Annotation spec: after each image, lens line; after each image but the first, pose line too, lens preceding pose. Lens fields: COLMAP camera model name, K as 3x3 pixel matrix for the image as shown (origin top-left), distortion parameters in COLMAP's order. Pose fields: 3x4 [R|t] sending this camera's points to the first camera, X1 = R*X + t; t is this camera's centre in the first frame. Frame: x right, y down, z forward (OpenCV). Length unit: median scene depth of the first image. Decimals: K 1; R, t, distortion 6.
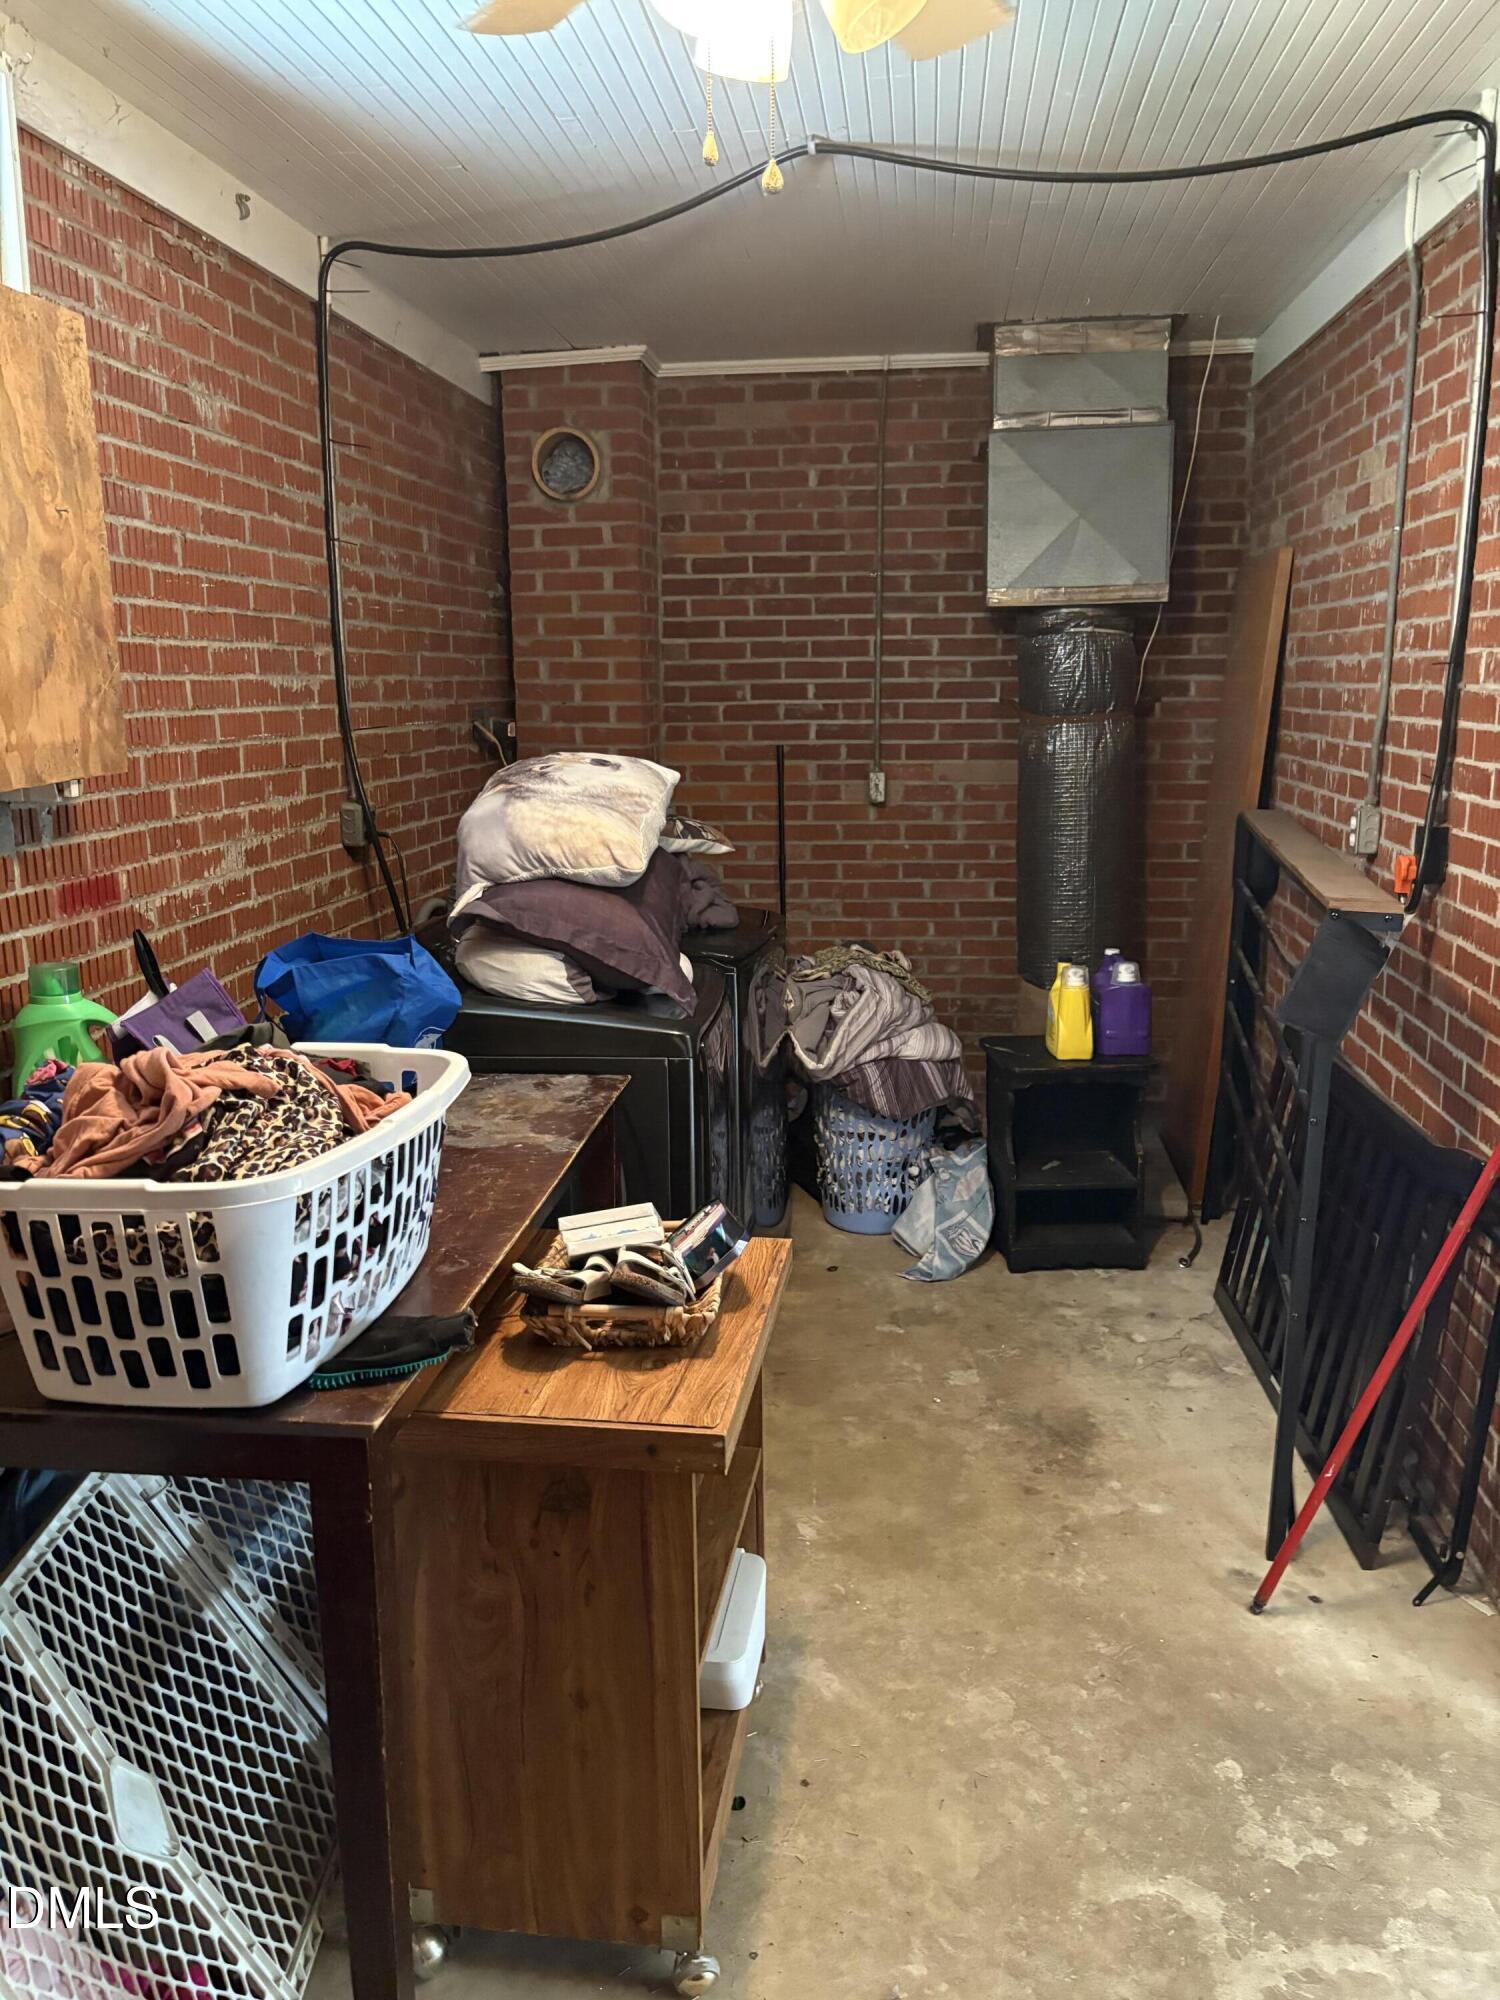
lens RADIAL K [[1485.2, 0, 745.1], [0, 1485.2, 1032.9], [0, 0, 1]] dist [0.123279, -0.336476]
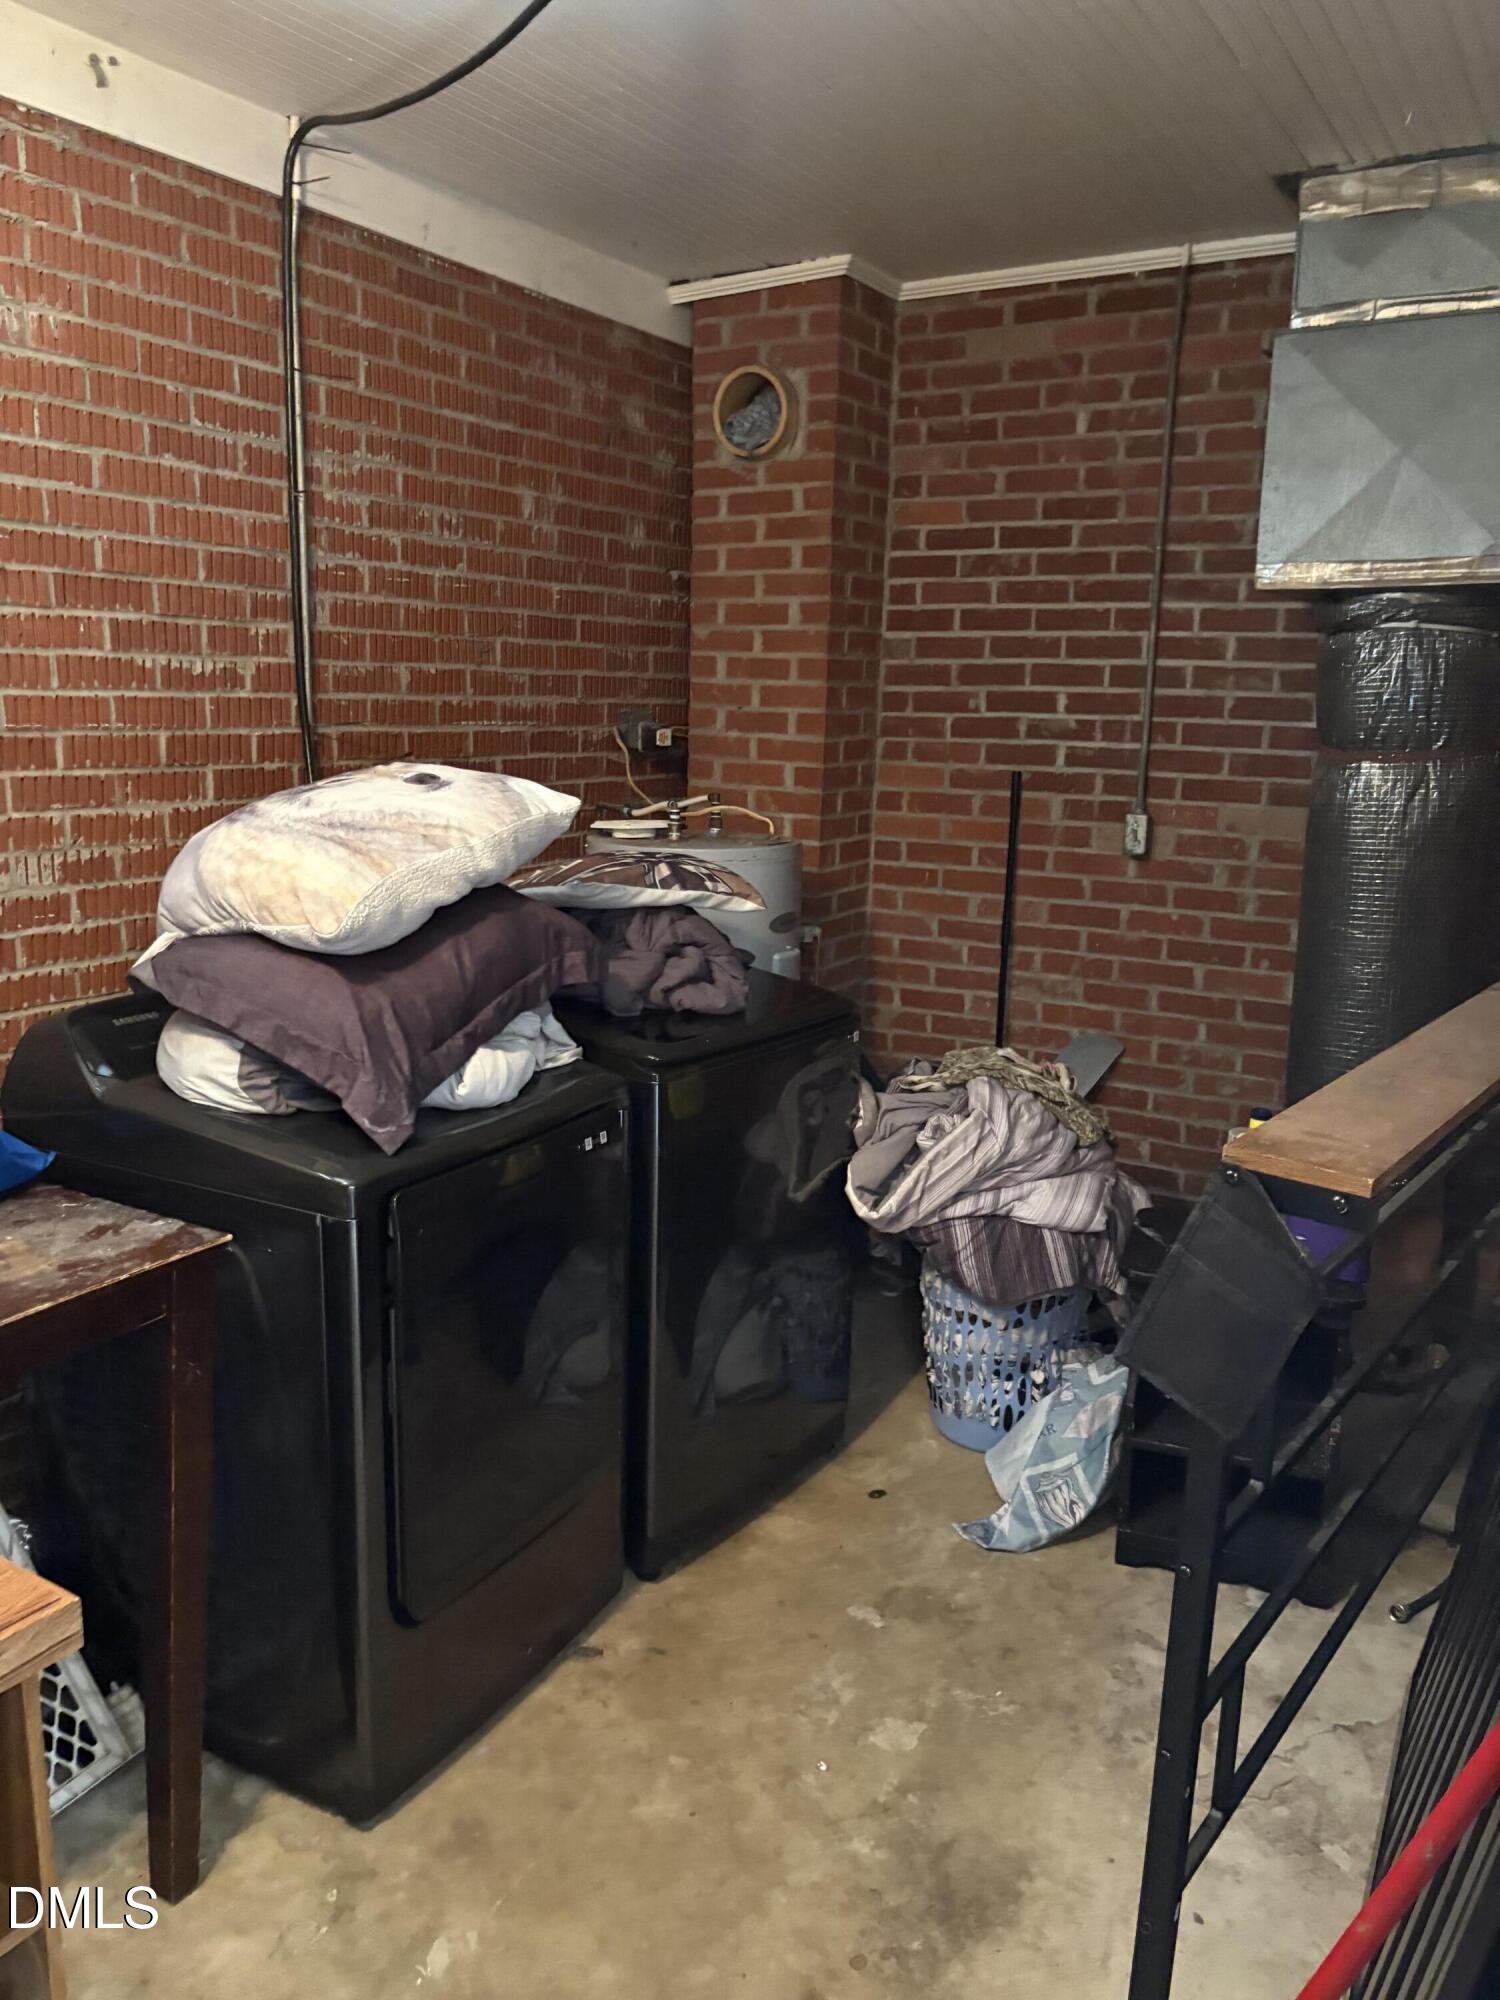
lens RADIAL K [[1524.5, 0, 751.3], [0, 1524.5, 1019.9], [0, 0, 1]] dist [0.041704, -0.041808]
pose [[0.918768, 0.113900, -0.378012, 0.222103], [-0.121357, 0.992600, 0.004122, -0.056524], [0.375684, 0.042087, 0.925792, 0.243934]]
